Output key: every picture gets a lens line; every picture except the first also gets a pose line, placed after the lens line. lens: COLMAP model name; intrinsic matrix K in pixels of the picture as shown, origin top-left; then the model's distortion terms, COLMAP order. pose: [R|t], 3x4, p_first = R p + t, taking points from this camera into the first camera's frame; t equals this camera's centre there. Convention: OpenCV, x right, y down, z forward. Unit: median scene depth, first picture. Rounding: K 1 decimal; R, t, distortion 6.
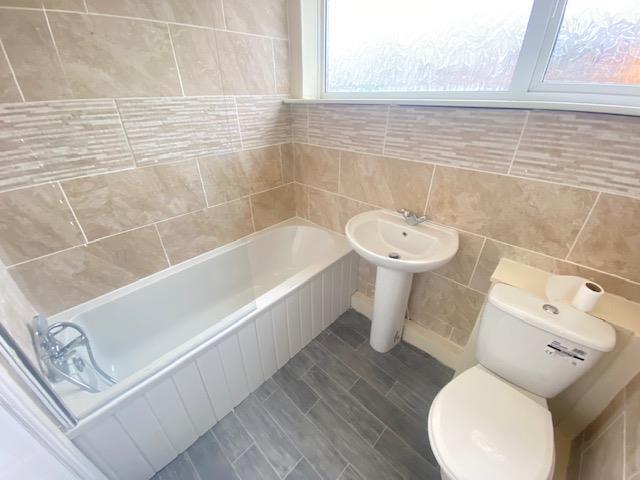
lens RADIAL K [[262.4, 0, 318.4], [0, 262.4, 238.0], [0, 0, 1]] dist [0.052394, -0.041602]
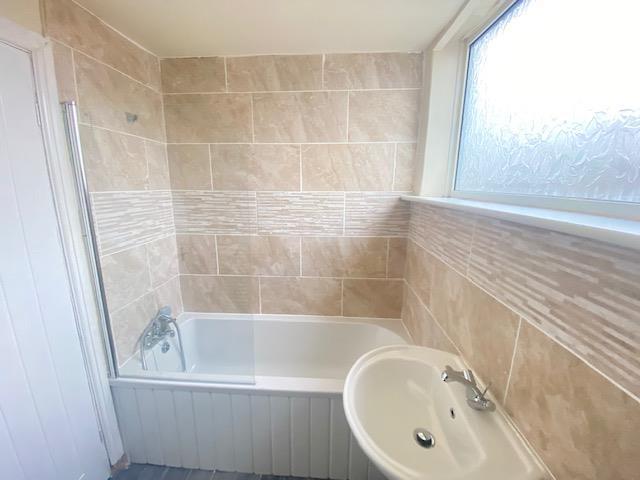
lens RADIAL K [[262.4, 0, 318.4], [0, 262.4, 238.0], [0, 0, 1]] dist [0.052394, -0.041602]
pose [[0.636279, 0.167582, -0.753037, 0.526318], [-0.378742, 0.918245, -0.115671, -0.191278], [0.672088, 0.358806, 0.647731, 0.282707]]
